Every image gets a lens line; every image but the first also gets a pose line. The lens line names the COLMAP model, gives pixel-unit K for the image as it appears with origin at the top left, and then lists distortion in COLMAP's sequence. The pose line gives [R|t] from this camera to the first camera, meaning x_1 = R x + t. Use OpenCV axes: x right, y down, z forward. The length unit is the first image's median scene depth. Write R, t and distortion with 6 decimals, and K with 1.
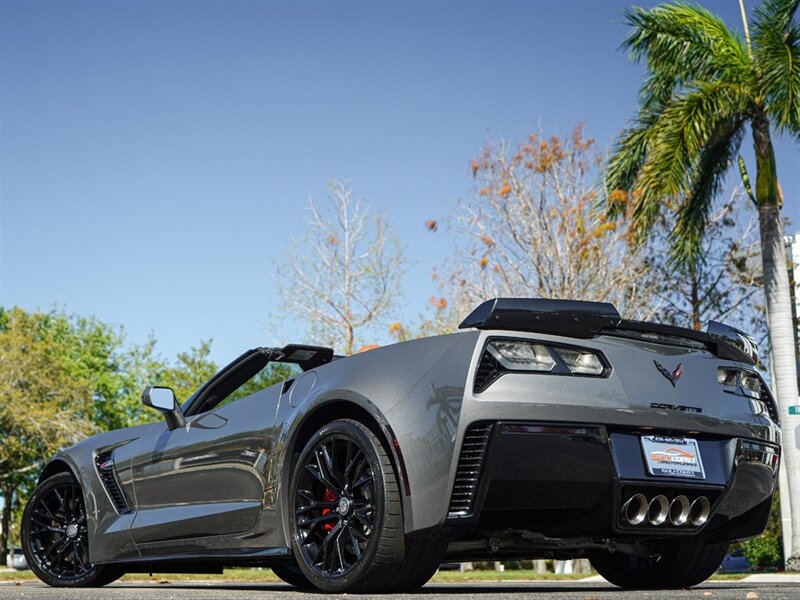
lens RADIAL K [[1354.4, 0, 331.8], [0, 1354.4, 298.7], [0, 0, 1]] dist [0.020901, 0.127512]
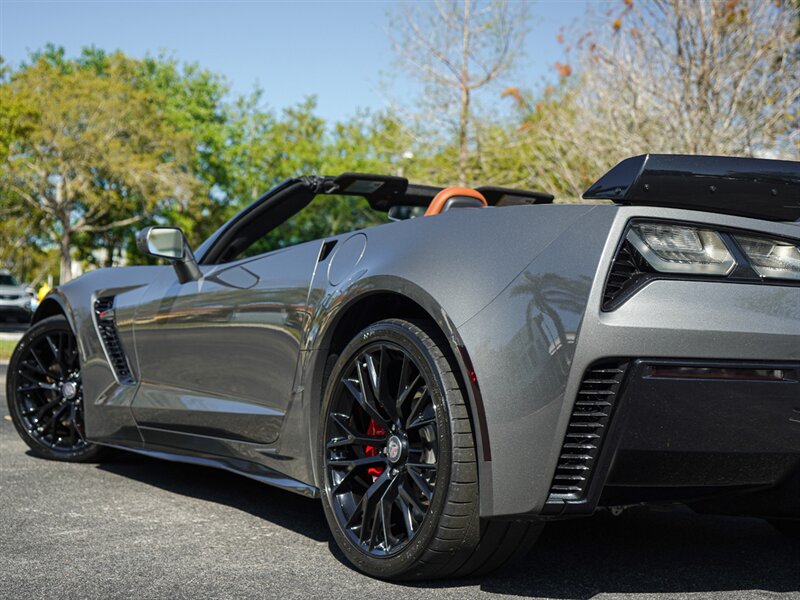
lens RADIAL K [[1347.3, 0, 395.8], [0, 1347.3, 300.4], [0, 0, 1]] dist [0.006608, 0.078775]
pose [[0.998398, 0.042056, -0.037848, 0.023553], [-0.034225, 0.981592, 0.187898, -0.032464], [0.045053, -0.186301, 0.981459, 0.268346]]
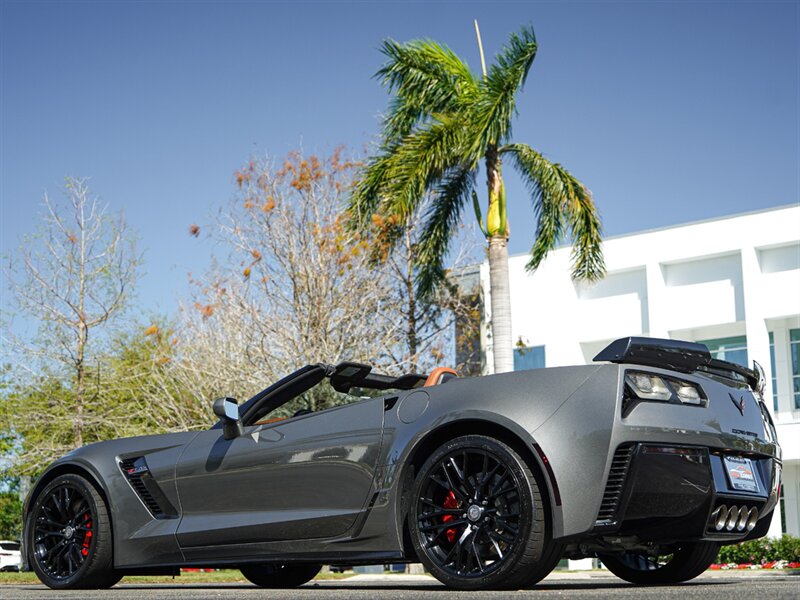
lens RADIAL K [[1347.3, 0, 395.8], [0, 1347.3, 300.4], [0, 0, 1]] dist [0.006608, 0.078775]
pose [[0.948470, 0.053907, 0.312249, -0.306106], [-0.053775, 0.998512, -0.009039, -0.007311], [-0.312271, -0.008218, 0.949957, -0.031006]]
